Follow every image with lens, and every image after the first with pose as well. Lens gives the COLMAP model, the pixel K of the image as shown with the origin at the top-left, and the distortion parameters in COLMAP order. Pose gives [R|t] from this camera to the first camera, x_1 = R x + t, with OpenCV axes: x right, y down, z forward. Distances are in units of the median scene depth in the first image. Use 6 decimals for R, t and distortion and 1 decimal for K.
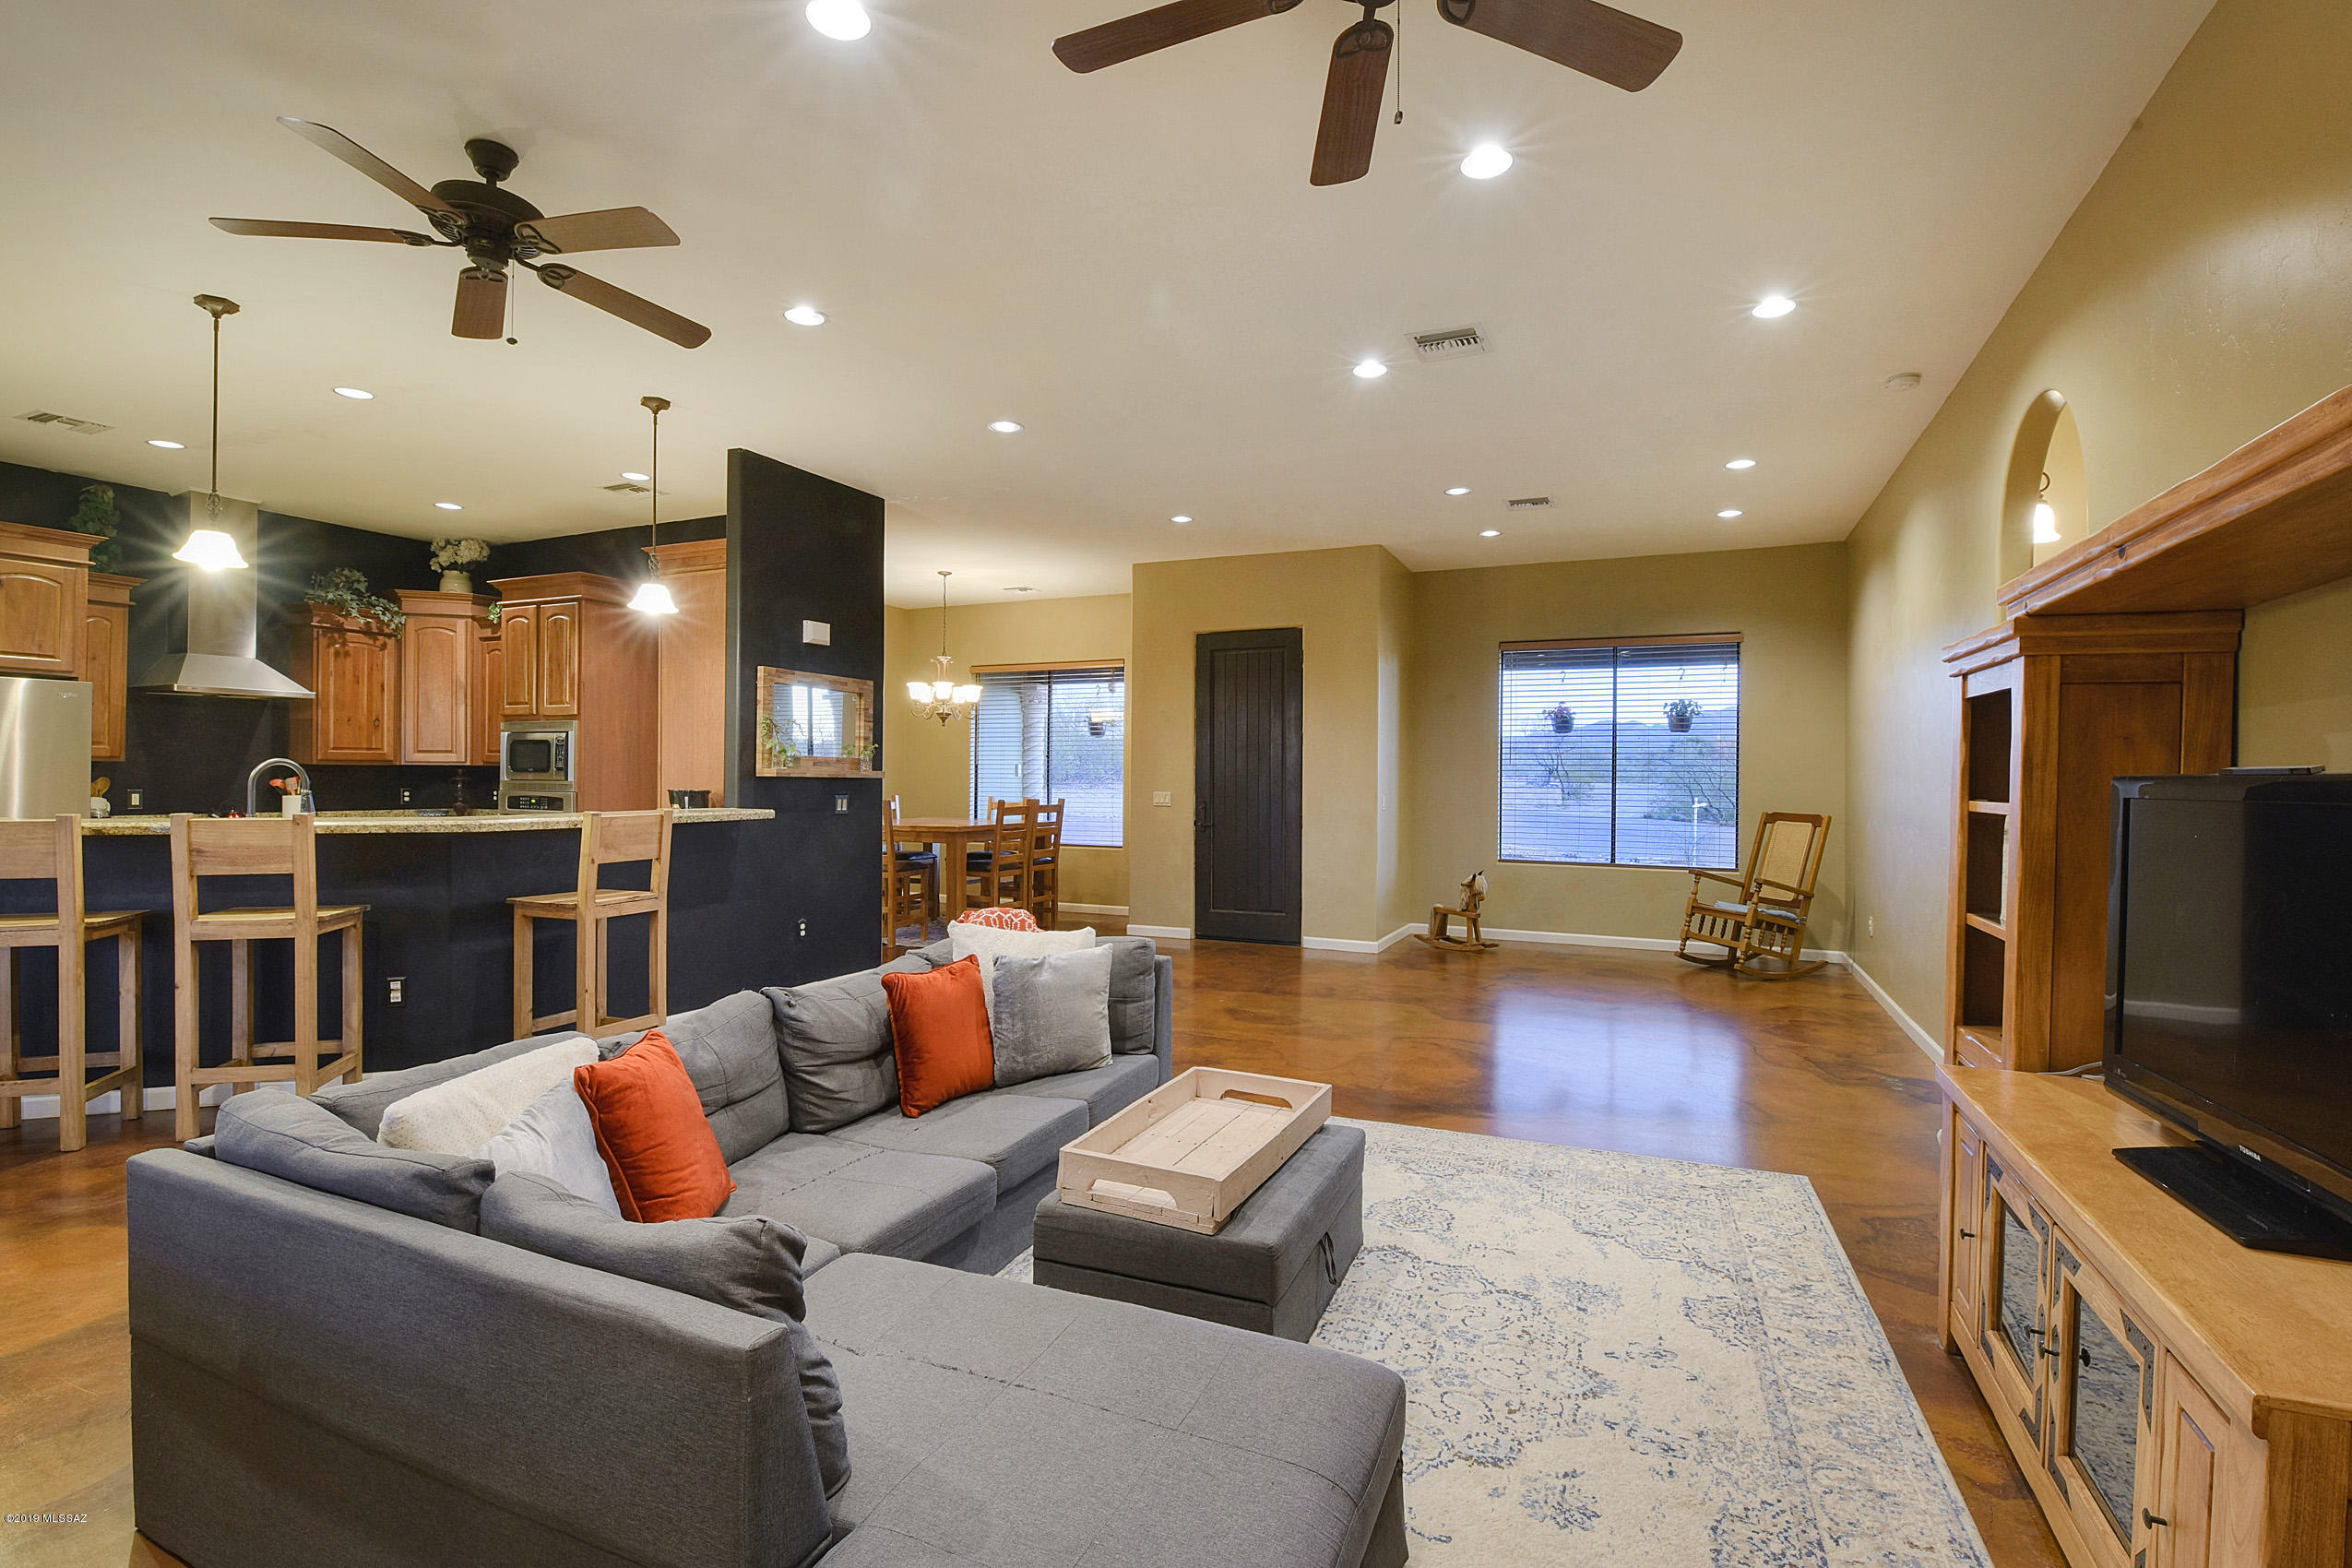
lens RADIAL K [[1041.6, 0, 1176.0], [0, 1041.6, 784.0], [0, 0, 1]] dist [0.001211, -0.009560]
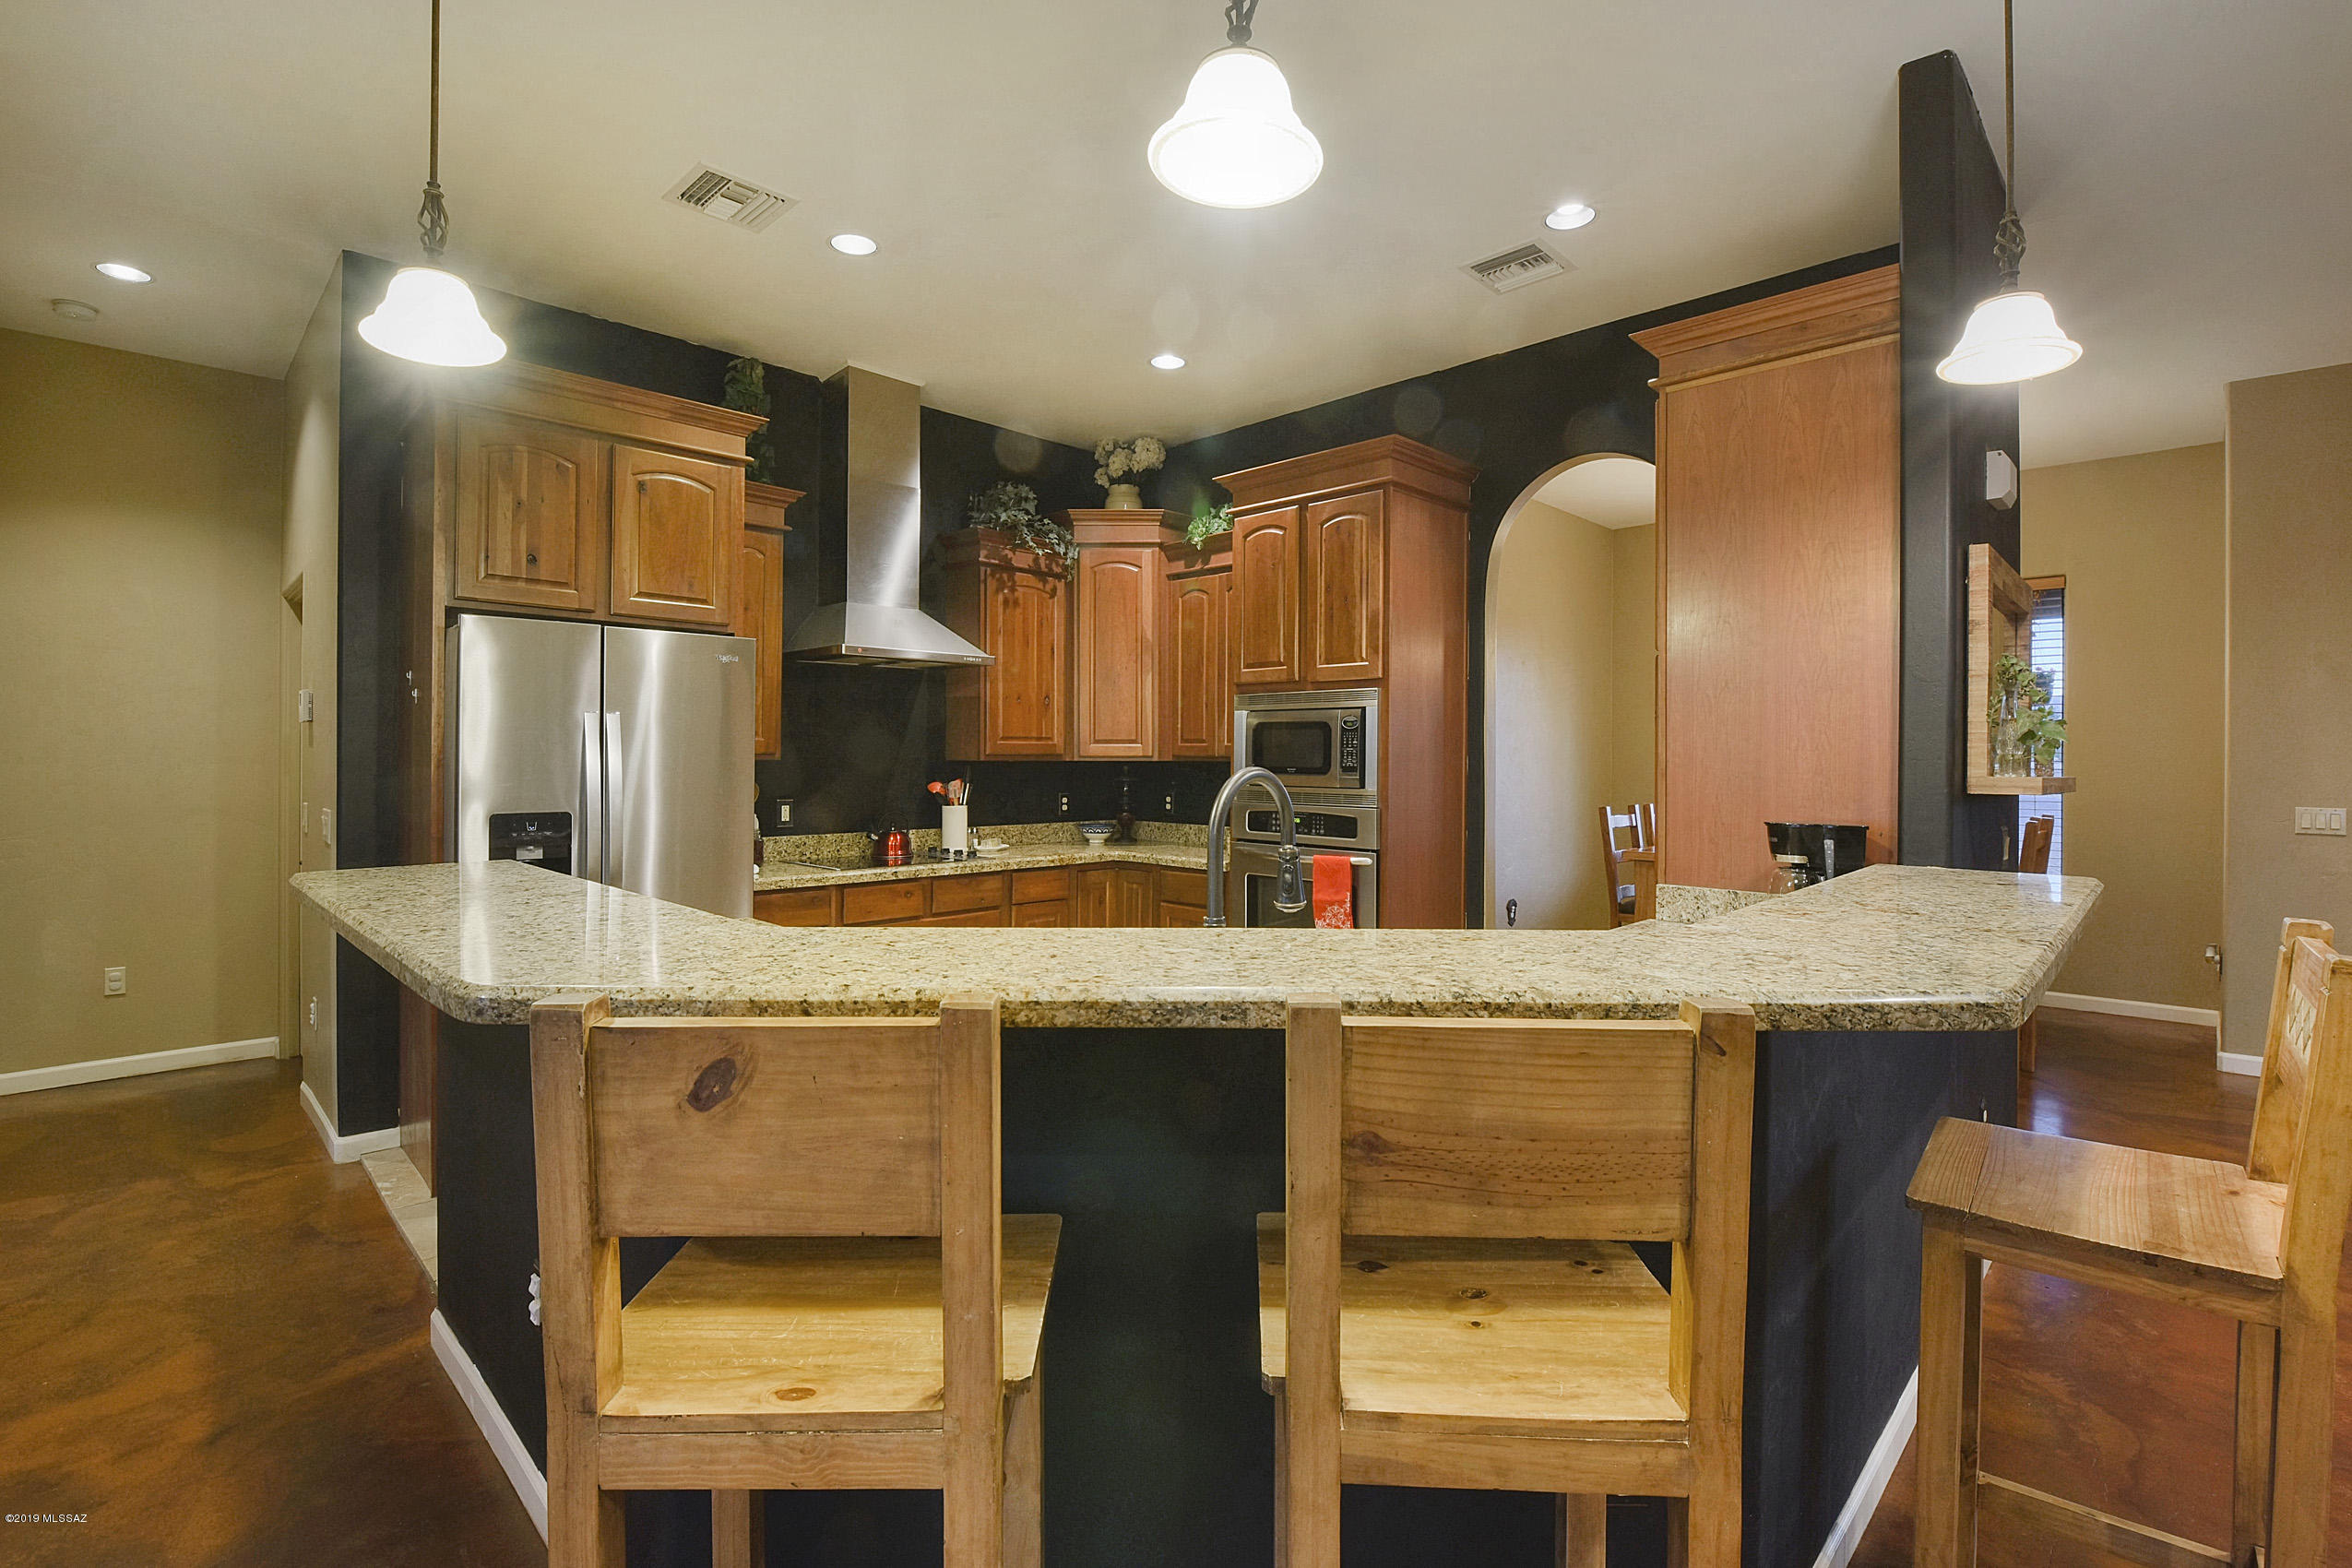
lens RADIAL K [[1030.4, 0, 1153.2], [0, 1030.4, 778.7], [0, 0, 1]] dist [0.000105, -0.000002]
pose [[0.935639, 0.004618, -0.352929, -0.479067], [-0.000575, 0.999933, 0.011561, -0.015366], [0.352958, -0.010614, 0.935579, 0.392377]]
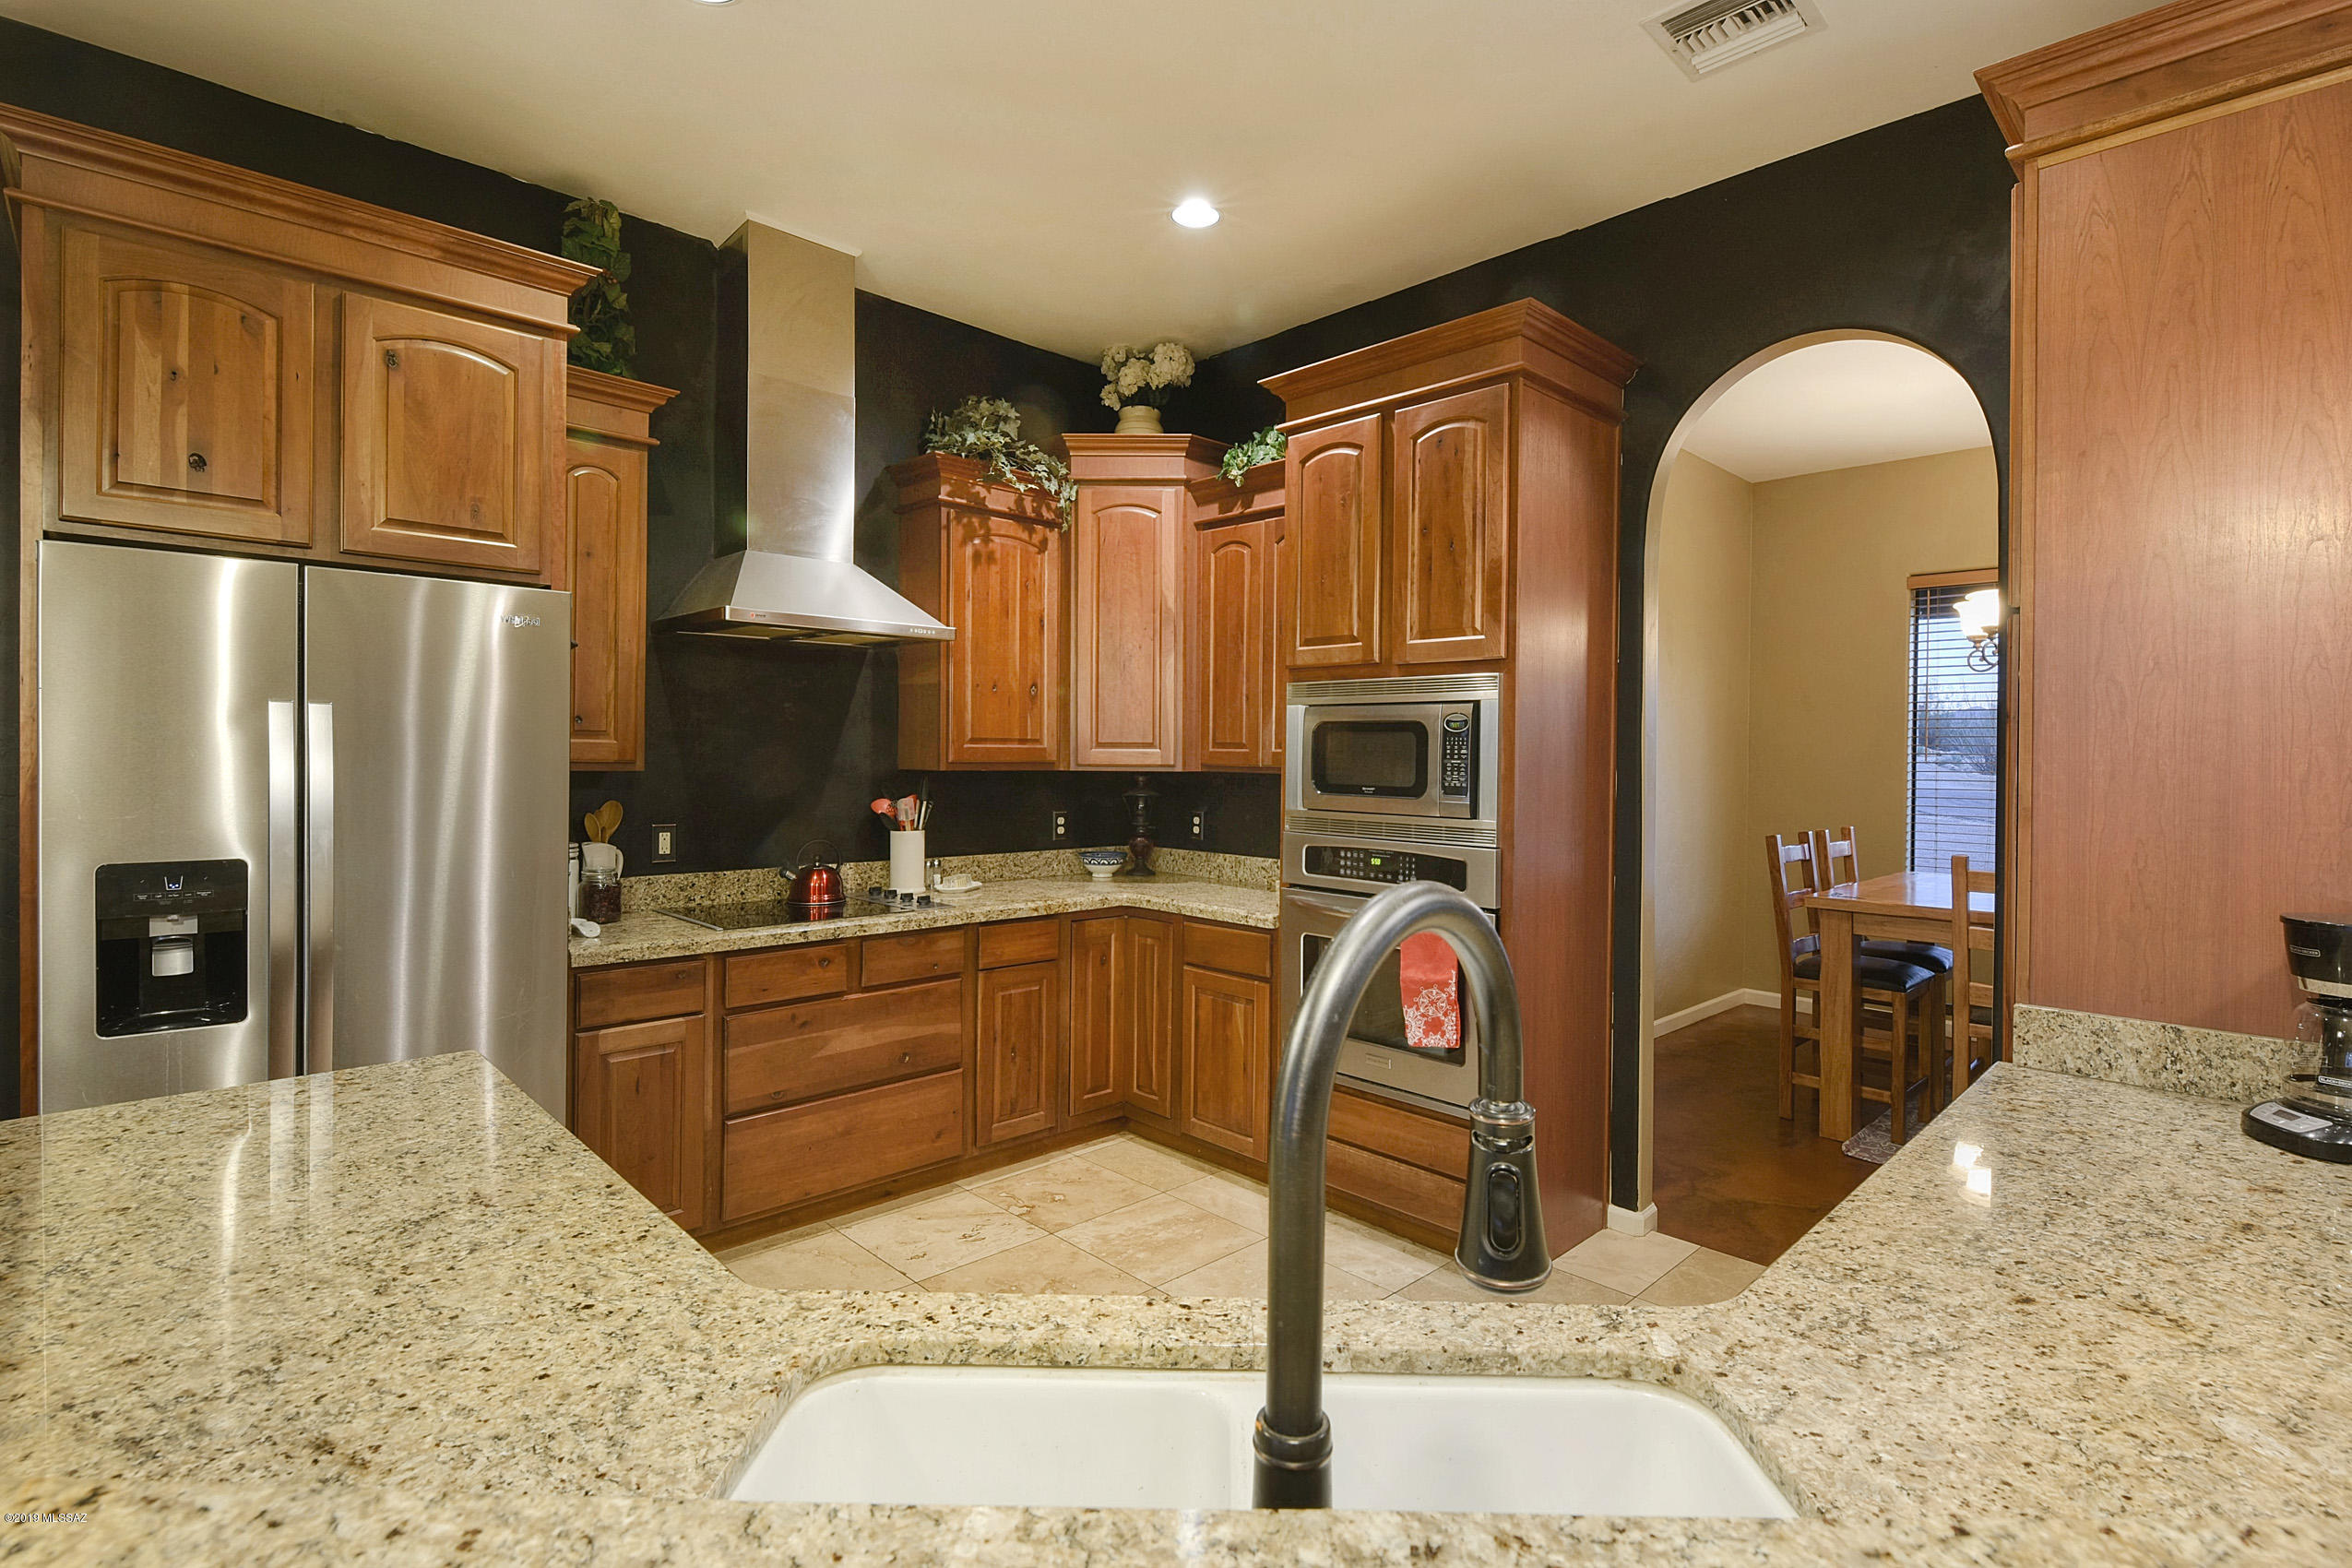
lens RADIAL K [[1065.8, 0, 1176.0], [0, 1065.8, 784.0], [0, 0, 1]] dist [-0.008044, -0.001330]
pose [[0.932080, 0.013160, -0.362014, -0.532219], [-0.006433, 0.999784, 0.019780, -0.024203], [0.362196, -0.016108, 0.931963, 0.550369]]
